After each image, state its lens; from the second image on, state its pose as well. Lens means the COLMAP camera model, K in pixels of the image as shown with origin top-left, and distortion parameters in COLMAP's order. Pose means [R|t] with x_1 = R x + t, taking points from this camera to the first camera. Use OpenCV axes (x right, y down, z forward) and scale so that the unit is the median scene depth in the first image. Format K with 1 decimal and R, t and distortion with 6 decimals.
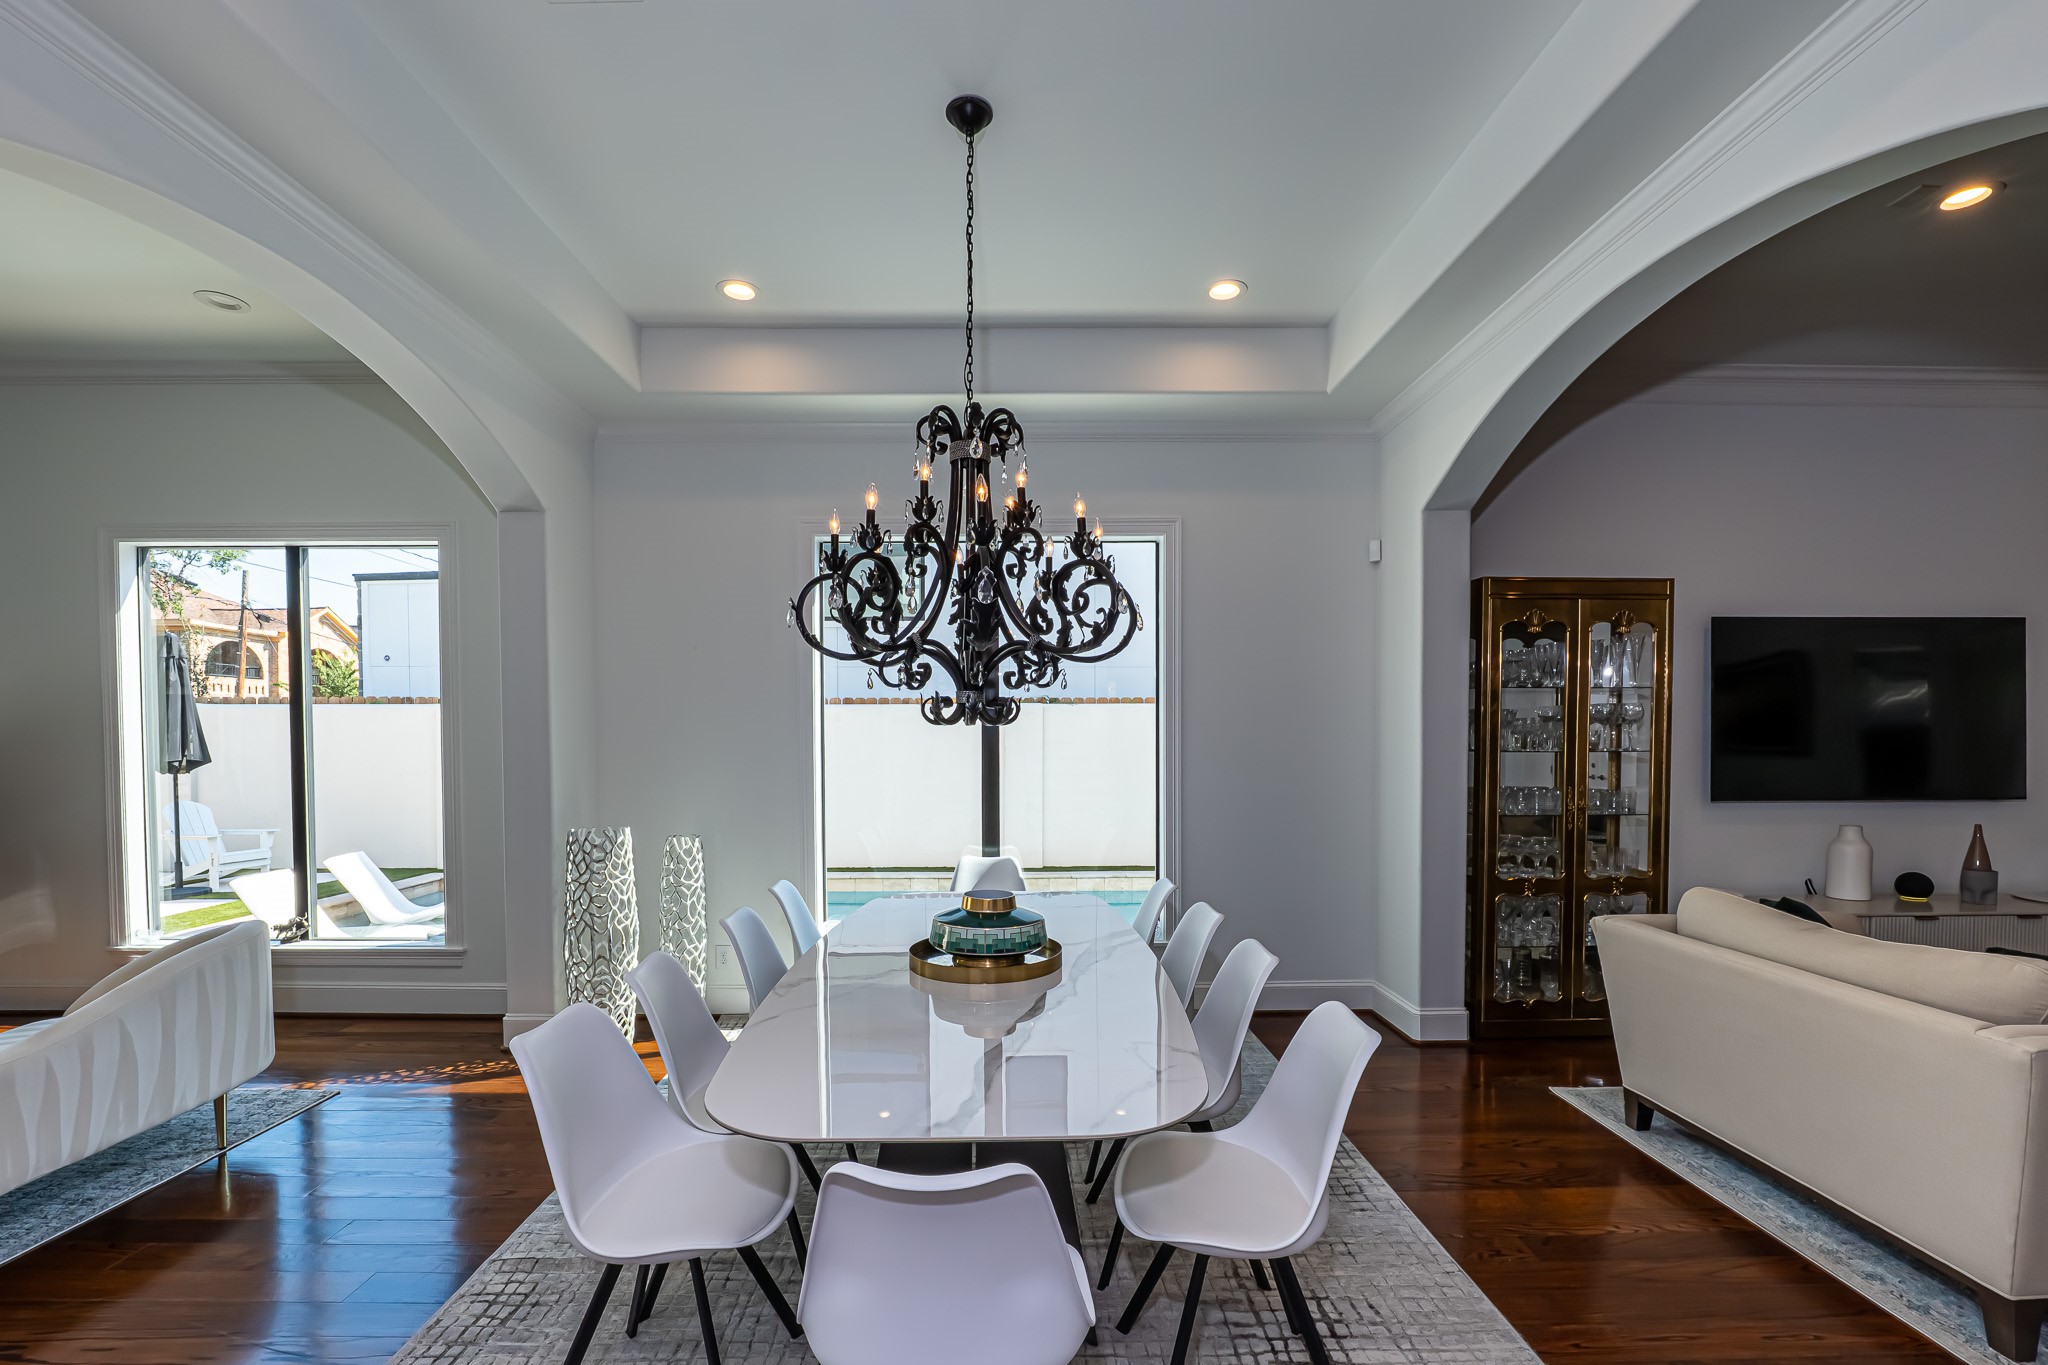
lens RADIAL K [[885.1, 0, 1028.4], [0, 885.1, 757.1], [0, 0, 1]] dist [-0.014052, -0.000119]
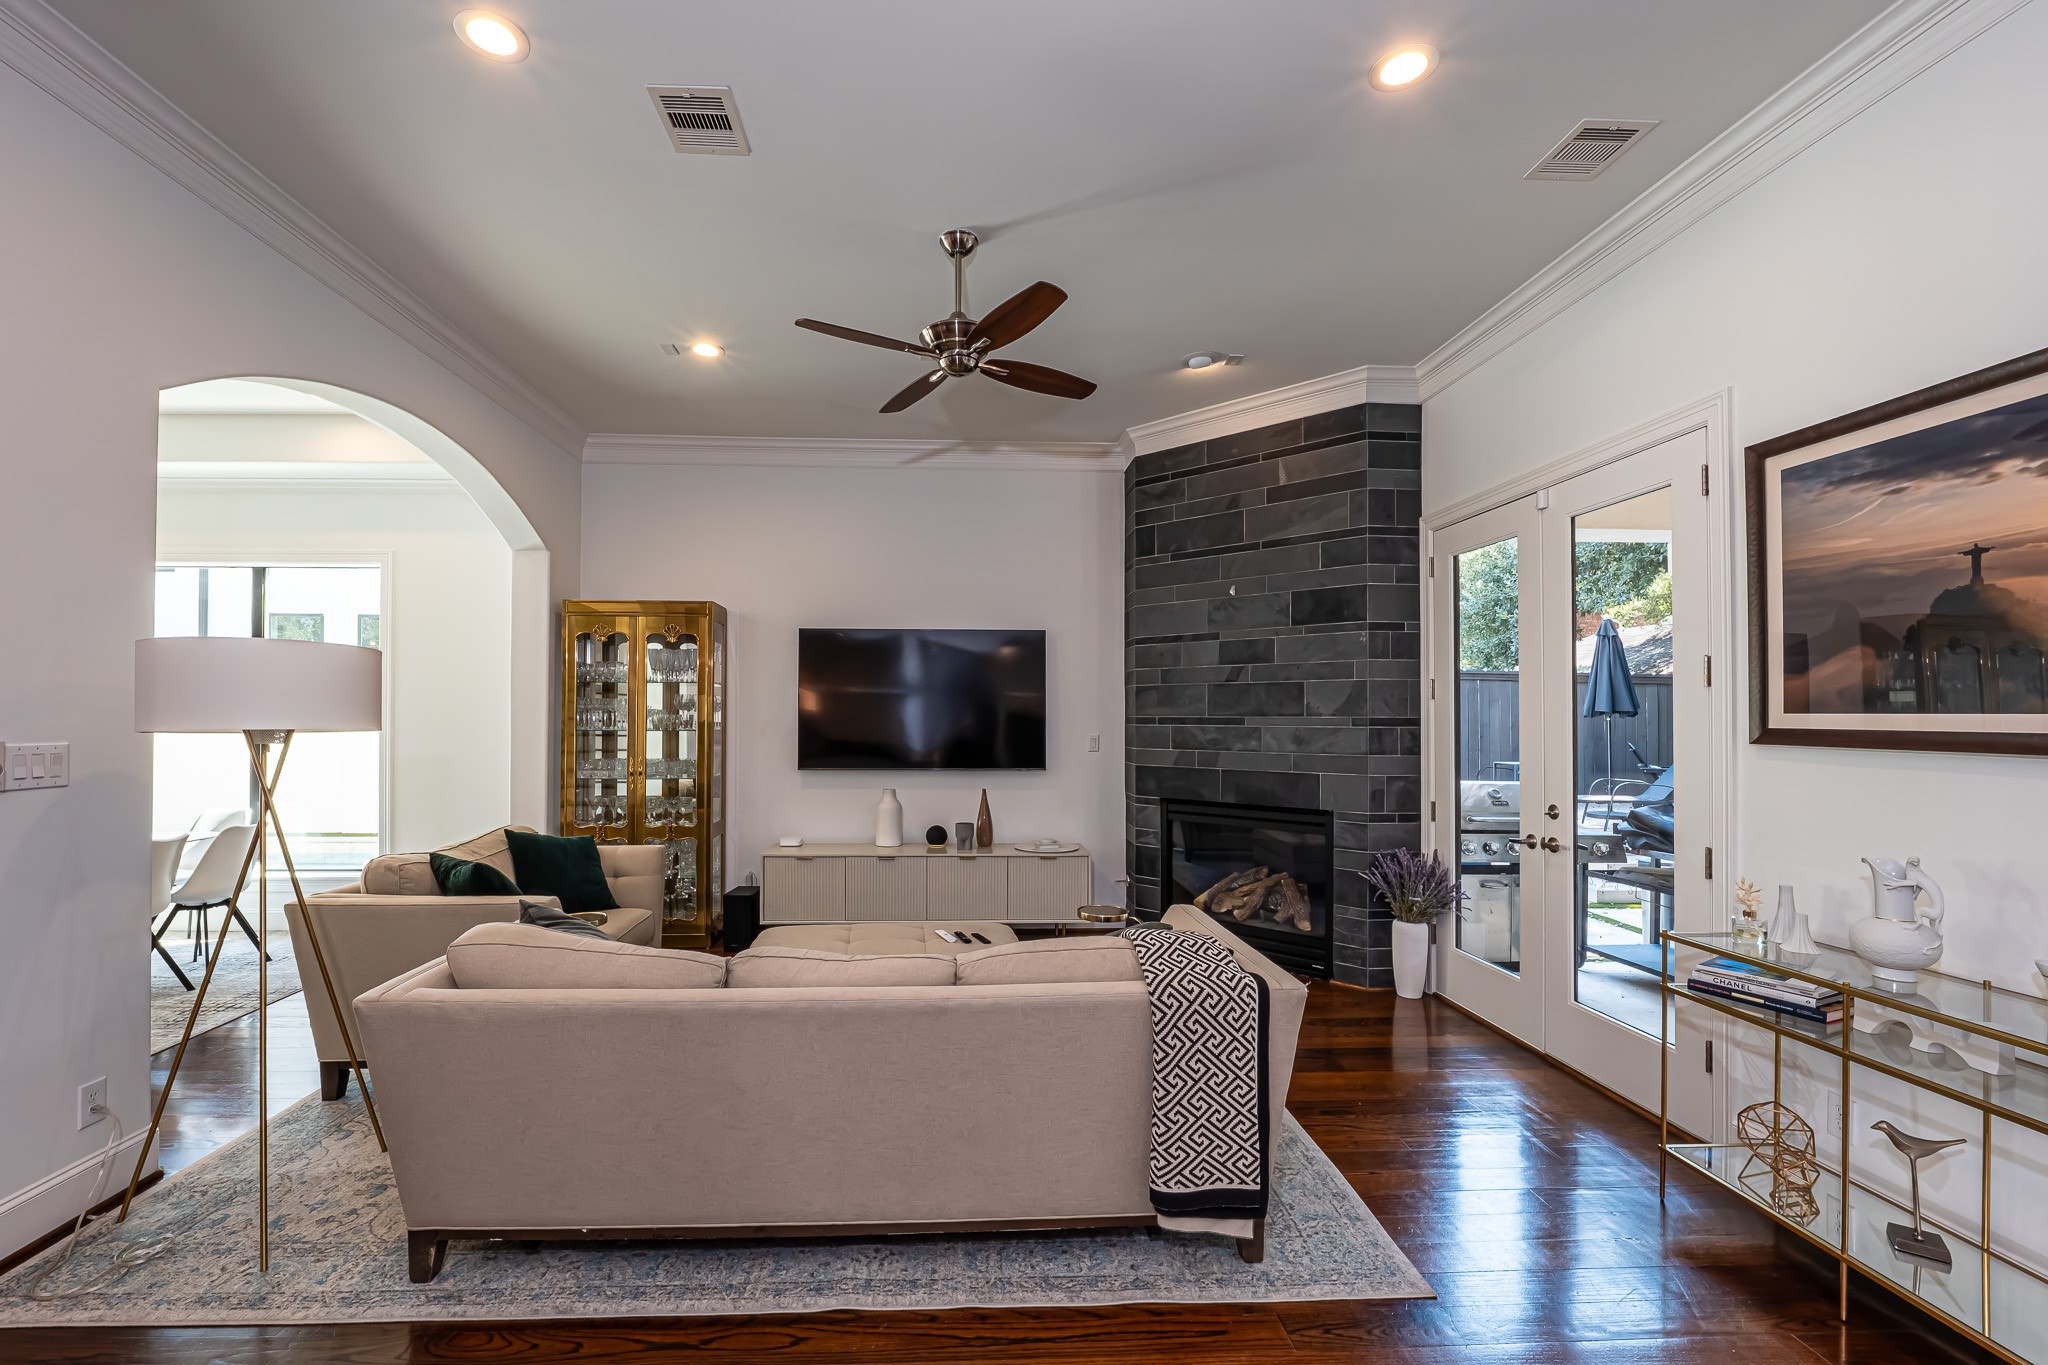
lens RADIAL K [[853.5, 0, 990.2], [0, 853.5, 710.3], [0, 0, 1]] dist [-0.010722, 0.000210]
pose [[0.999809, 0.011695, 0.015646, 1.064358], [-0.011162, 0.999369, -0.033721, 0.002338], [-0.016031, 0.033540, 0.999309, -0.282521]]
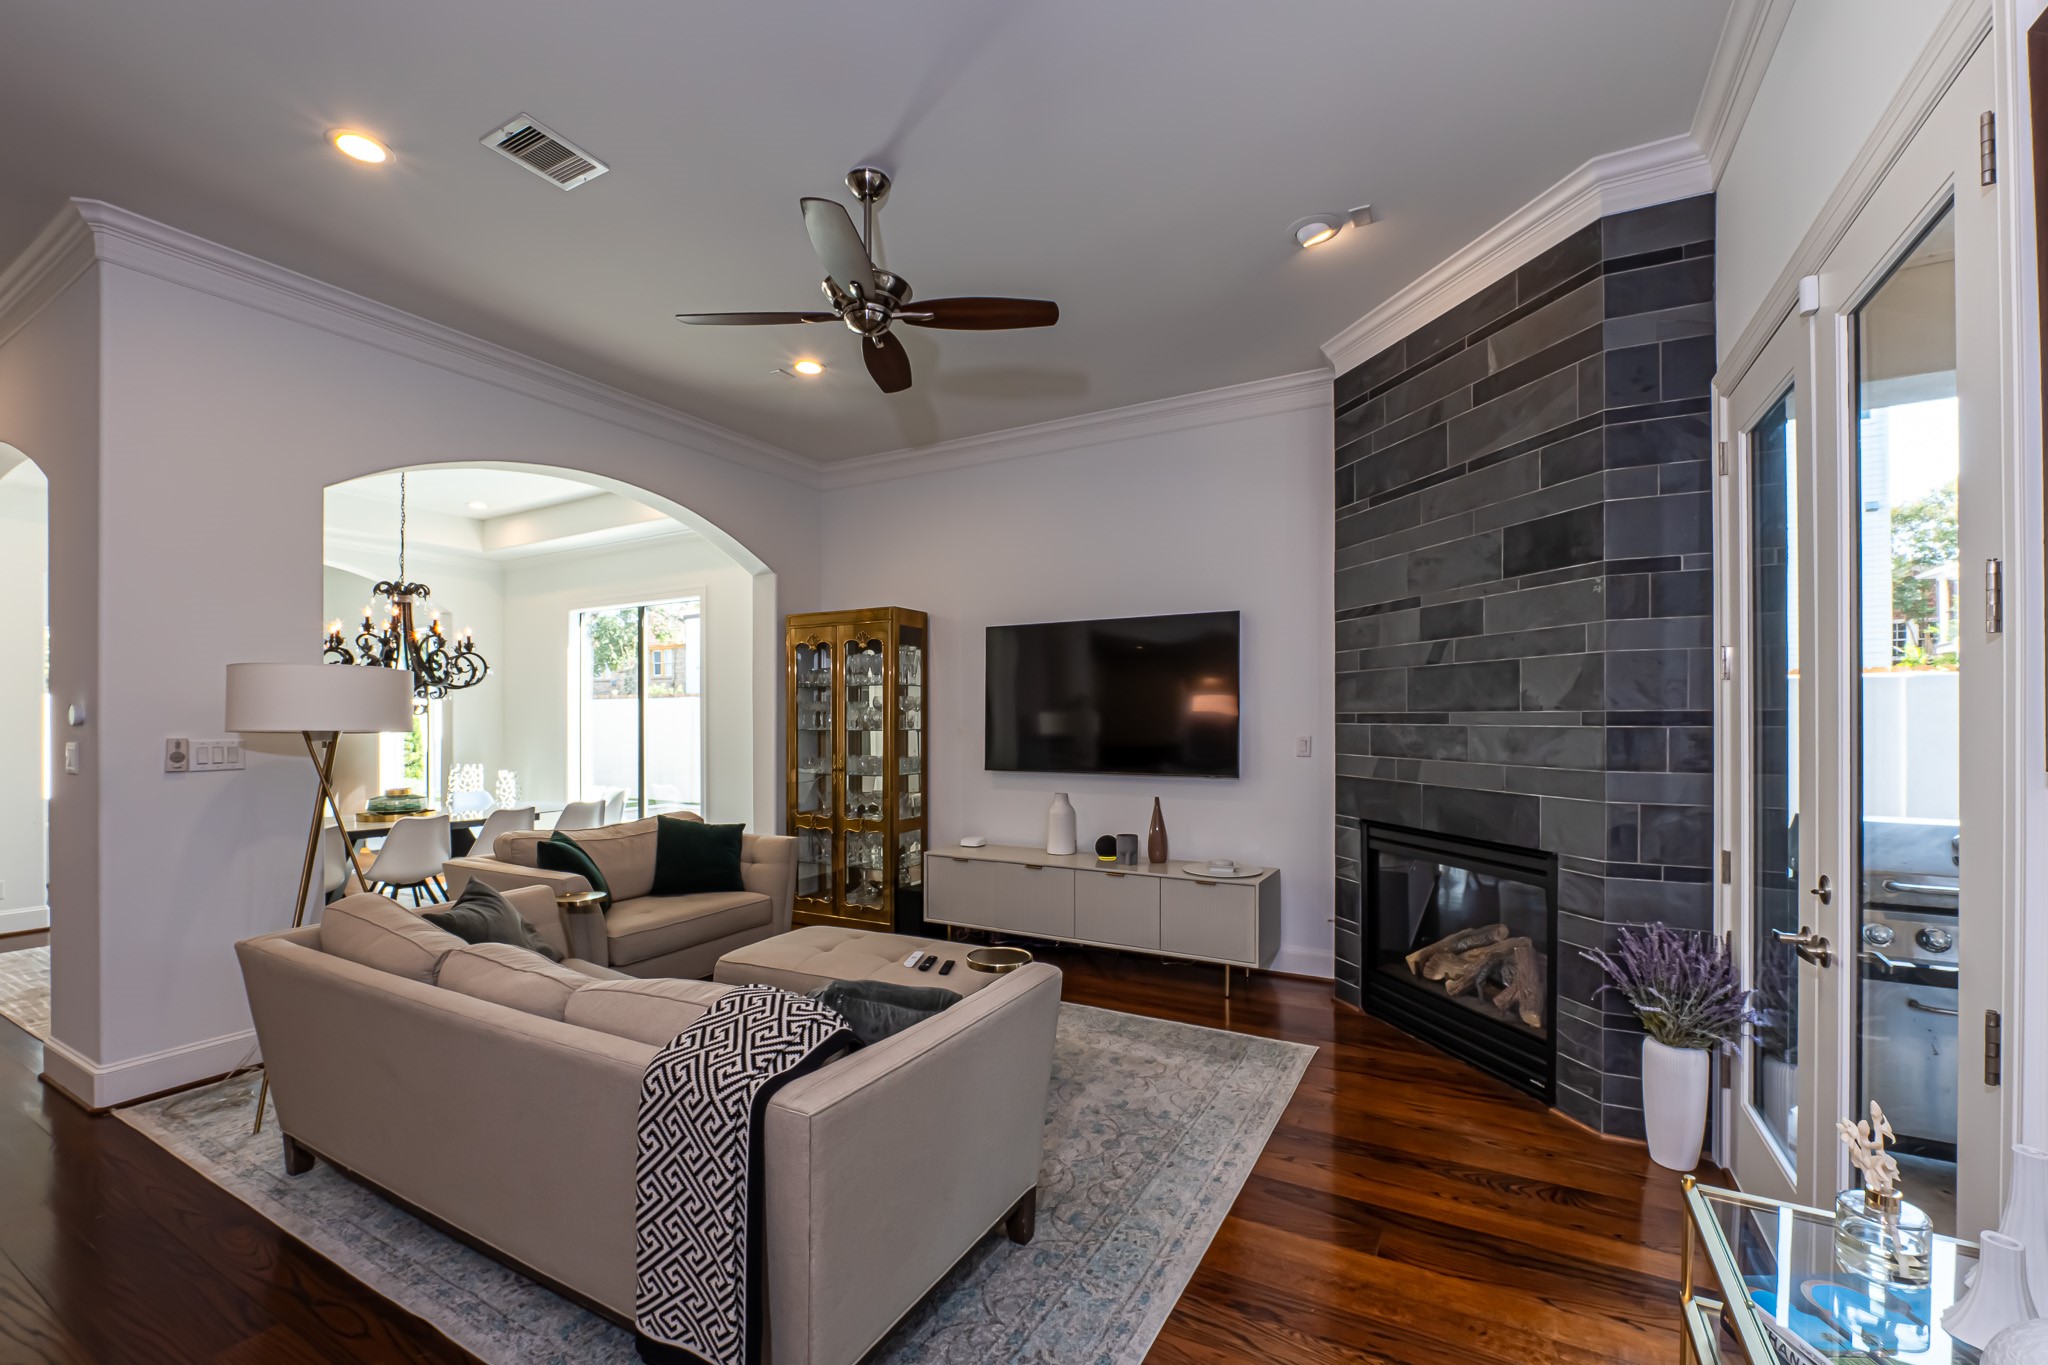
lens RADIAL K [[837.0, 0, 1030.6], [0, 837.0, 718.7], [0, 0, 1]] dist [-0.013671, 0.000107]
pose [[0.859786, 0.005353, -0.510627, 1.495399], [-0.015056, 0.999776, -0.014869, -0.007313], [0.510433, 0.020472, 0.859674, -0.030557]]
